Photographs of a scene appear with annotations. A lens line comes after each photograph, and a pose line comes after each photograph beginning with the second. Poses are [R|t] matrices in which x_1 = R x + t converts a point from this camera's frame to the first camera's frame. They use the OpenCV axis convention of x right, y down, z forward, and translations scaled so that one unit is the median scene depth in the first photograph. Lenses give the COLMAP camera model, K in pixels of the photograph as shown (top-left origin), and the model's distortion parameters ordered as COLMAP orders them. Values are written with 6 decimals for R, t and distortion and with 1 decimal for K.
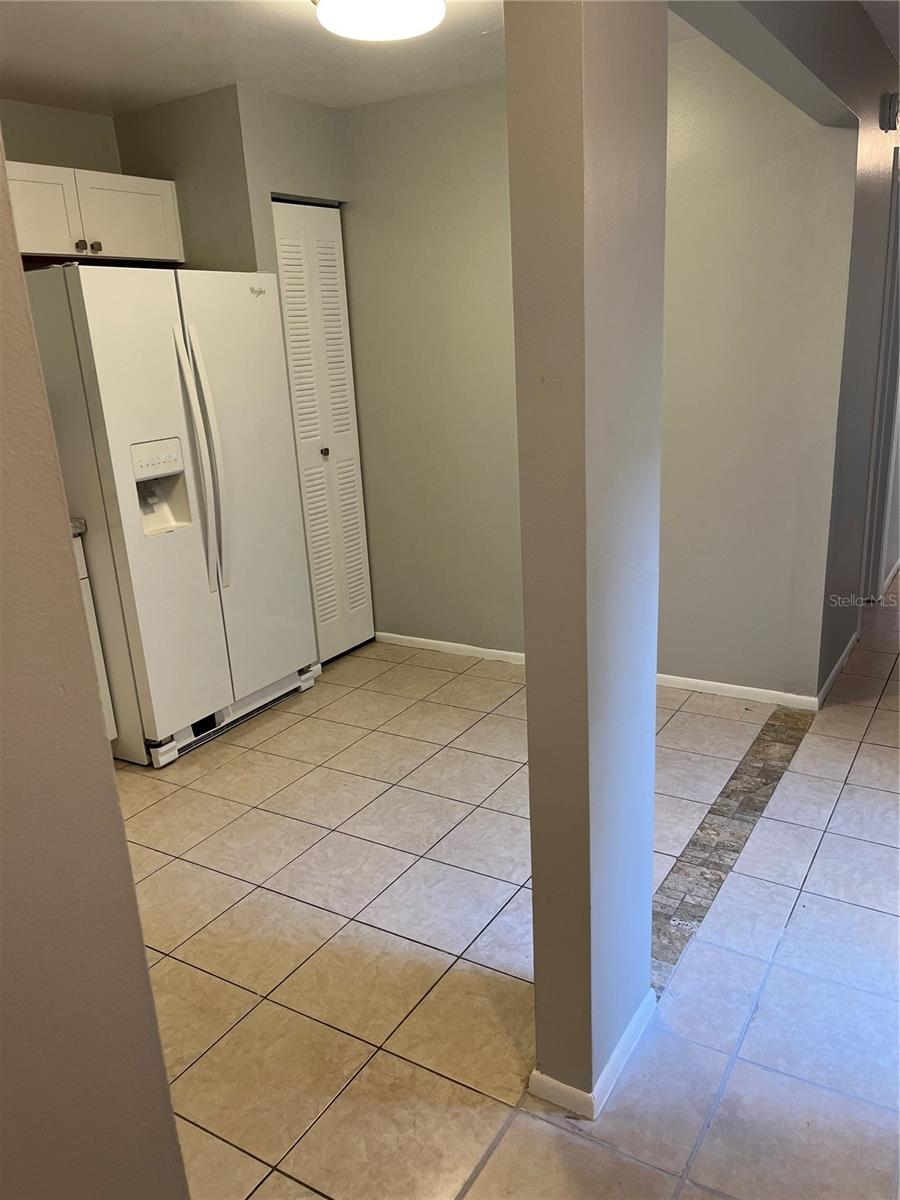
lens RADIAL K [[906.8, 0, 449.5], [0, 906.8, 599.2], [0, 0, 1]] dist [0.051957, -0.077898]
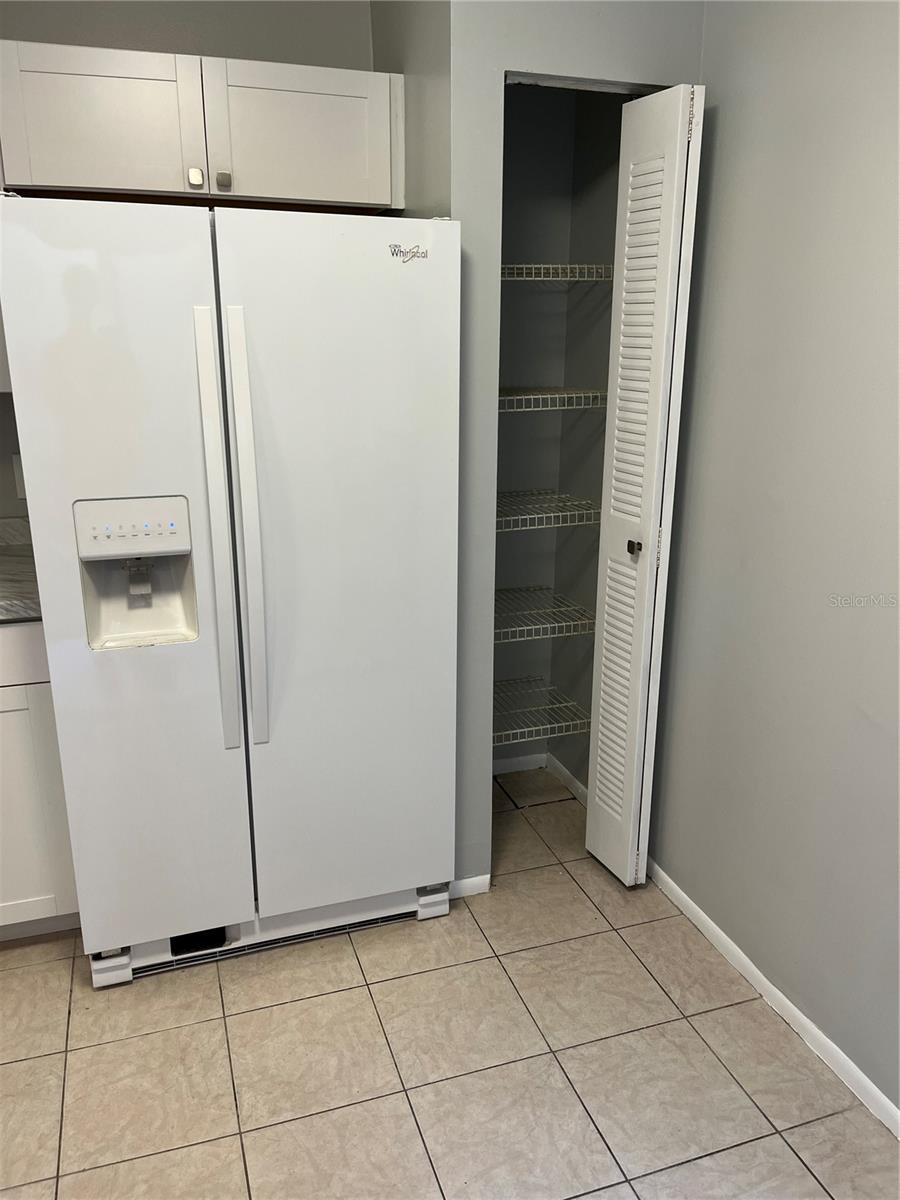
lens RADIAL K [[906.8, 0, 450.9], [0, 906.8, 605.3], [0, 0, 1]] dist [0.051957, -0.077898]
pose [[0.766869, 0.238081, -0.596011, 0.191812], [-0.223285, 0.969608, 0.100023, -0.193244], [0.601711, 0.056376, 0.796722, 0.593316]]
